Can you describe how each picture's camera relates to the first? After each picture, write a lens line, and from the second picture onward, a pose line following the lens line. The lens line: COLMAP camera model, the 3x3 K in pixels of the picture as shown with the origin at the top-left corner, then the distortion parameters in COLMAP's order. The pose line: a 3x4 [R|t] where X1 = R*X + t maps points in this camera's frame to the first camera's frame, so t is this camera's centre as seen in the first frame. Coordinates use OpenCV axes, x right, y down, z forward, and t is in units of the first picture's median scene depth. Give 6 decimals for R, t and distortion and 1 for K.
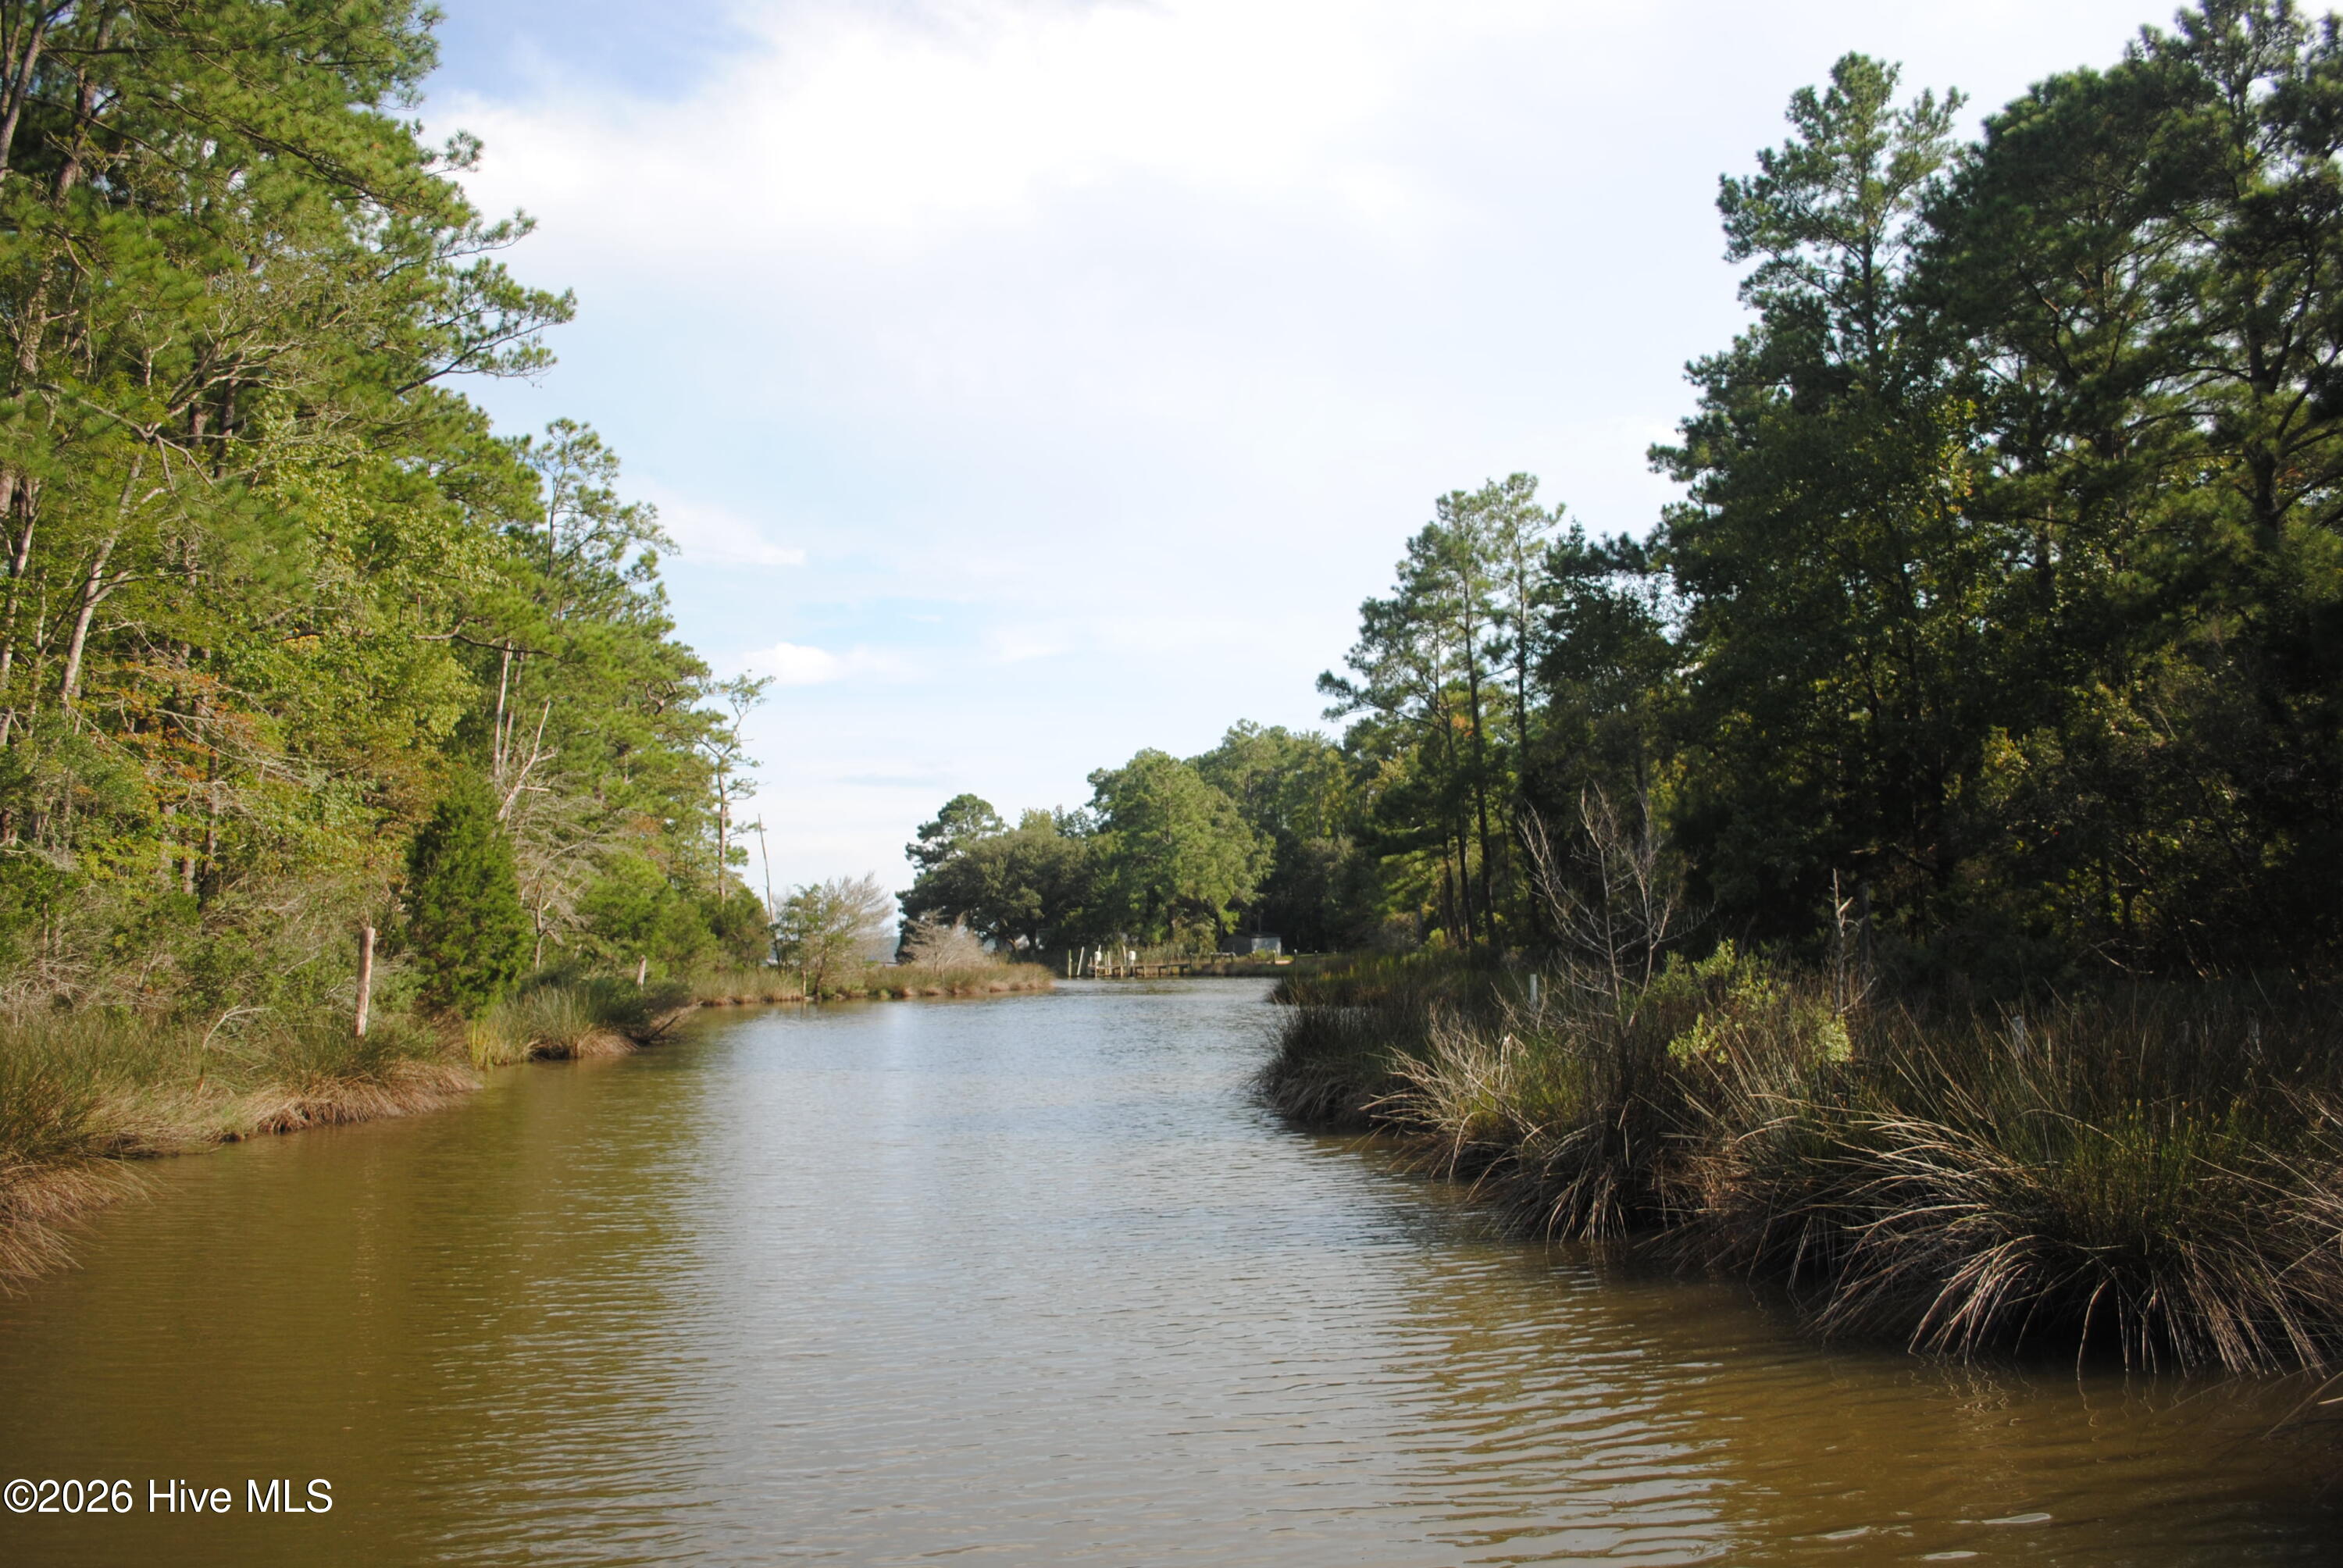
lens RADIAL K [[1877.7, 0, 1203.5], [0, 1877.7, 793.9], [0, 0, 1]] dist [-0.084971, 0.015154]
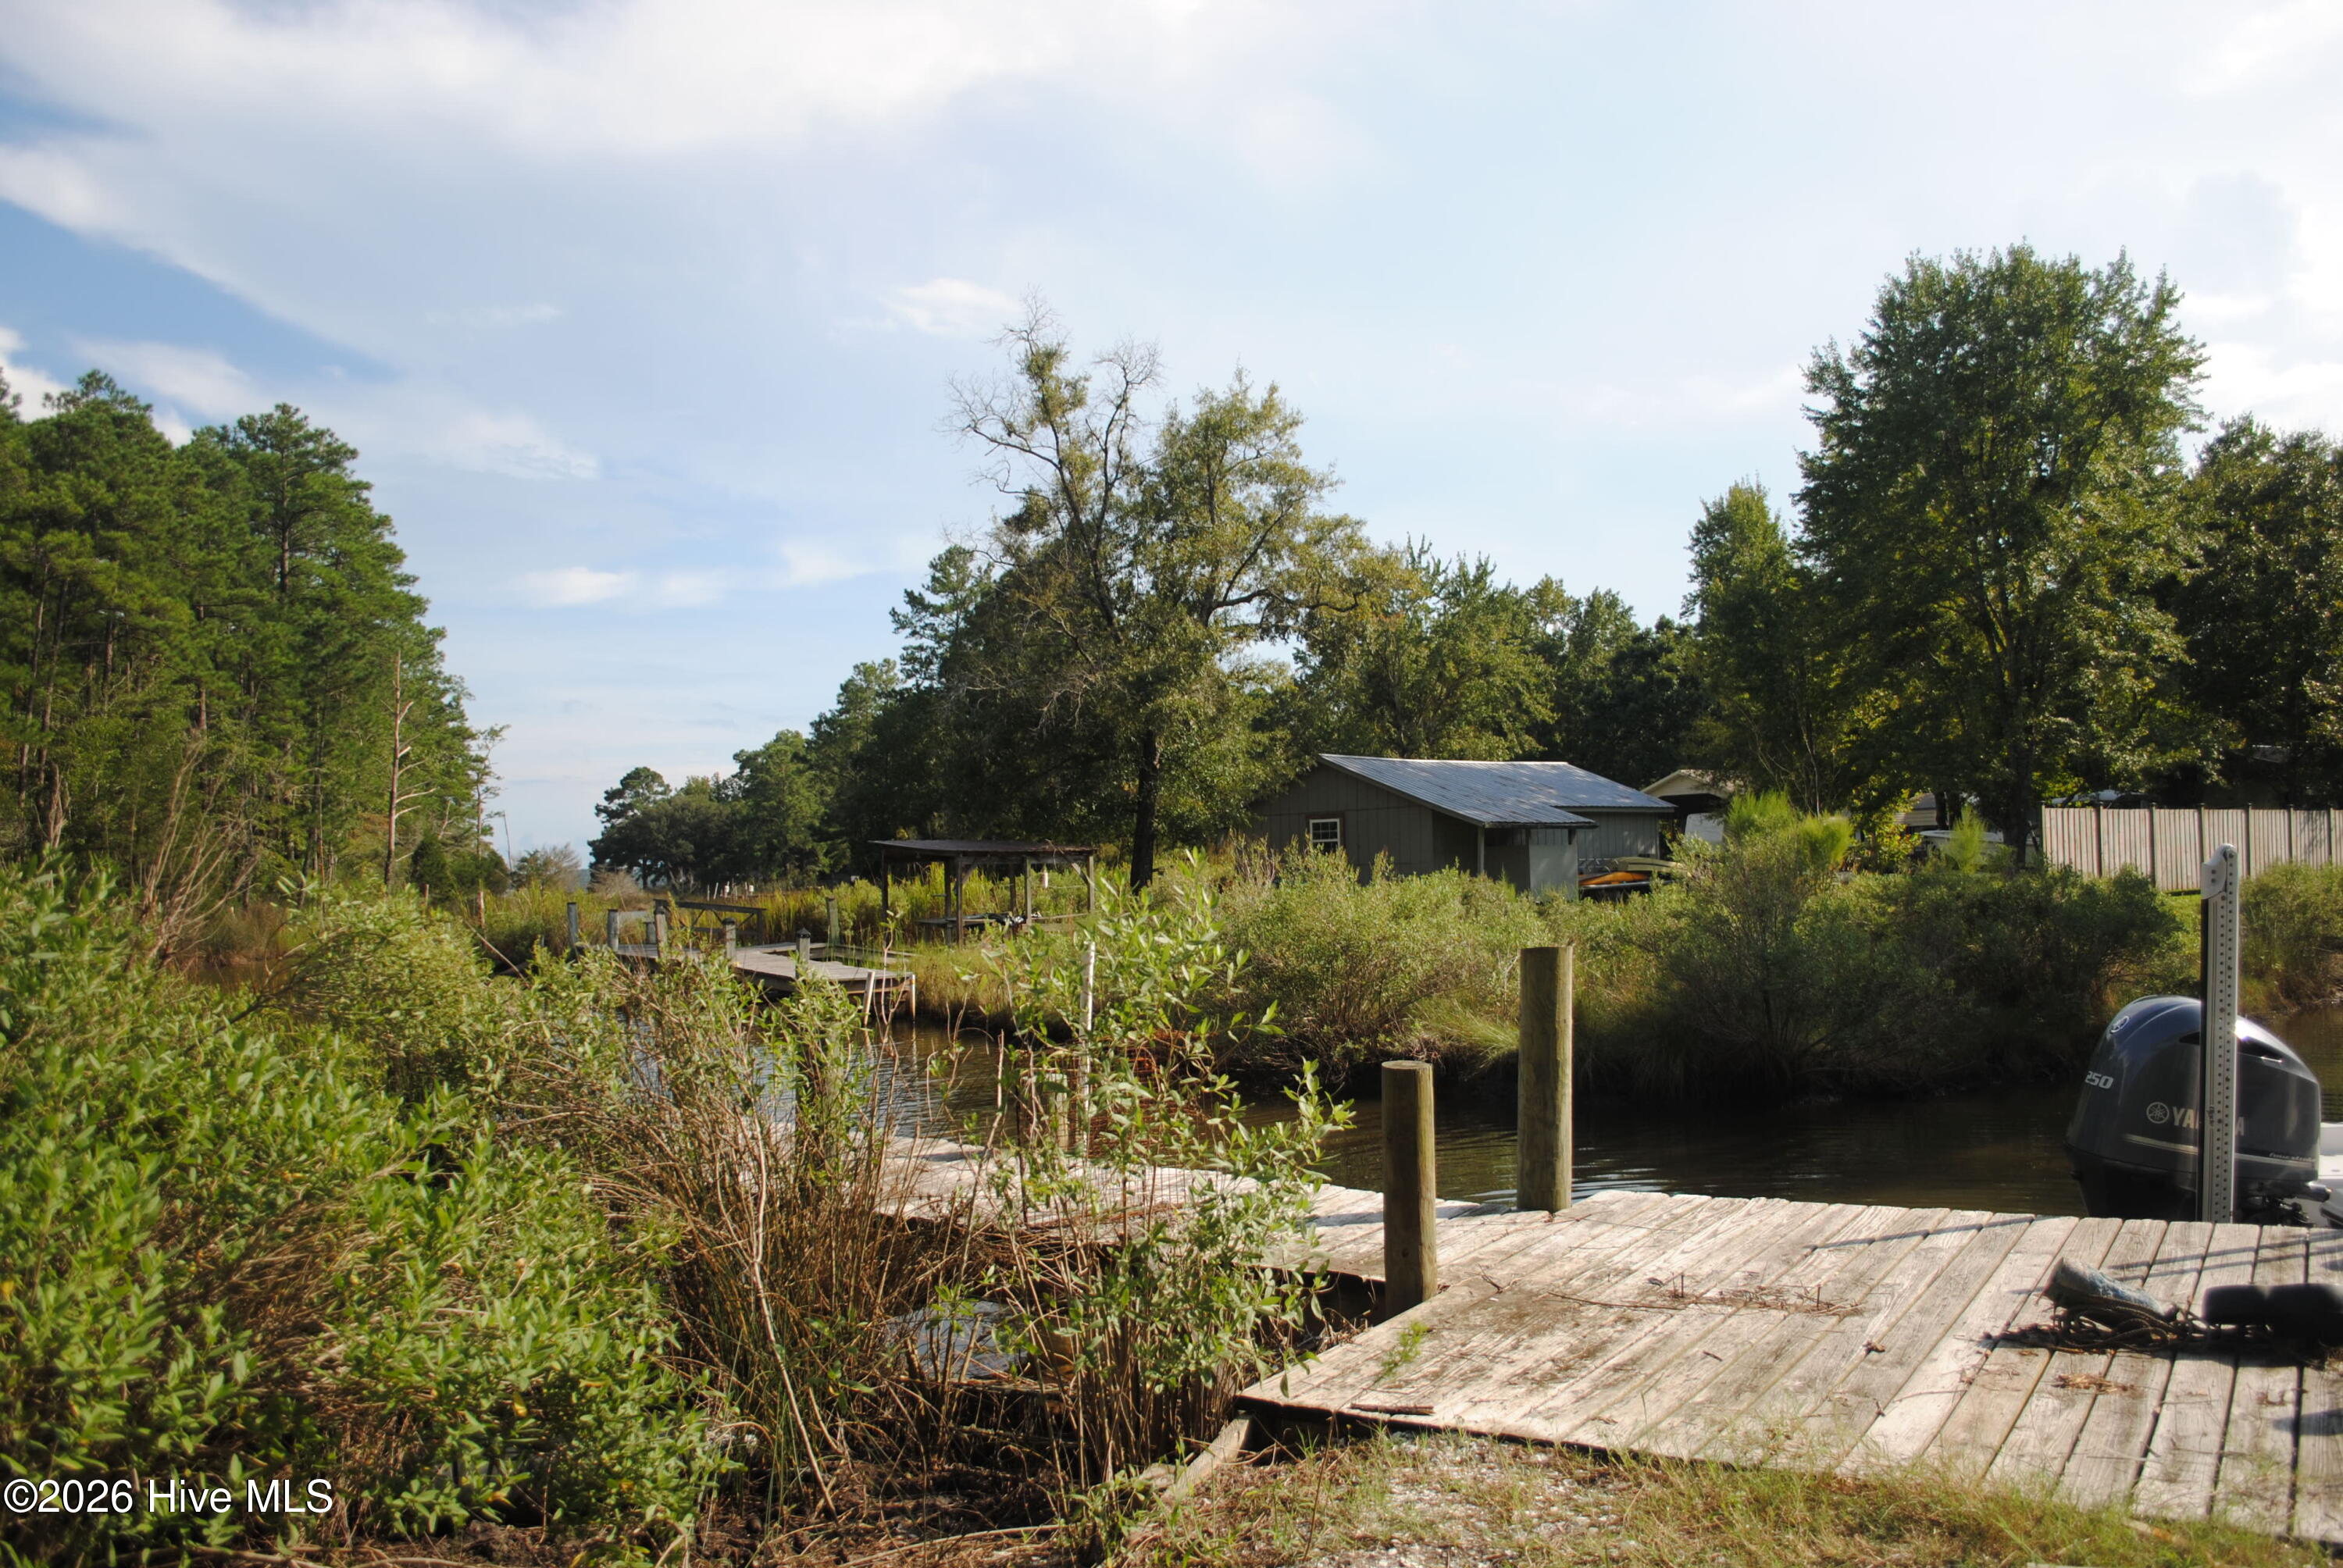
lens RADIAL K [[1860.9, 0, 1181.9], [0, 1860.9, 789.0], [0, 0, 1]] dist [-0.079069, 0.007315]
pose [[0.989477, 0.005676, 0.144579, 0.075735], [-0.010560, 0.999398, 0.033040, -0.038162], [-0.144304, -0.034219, 0.988942, -0.423991]]
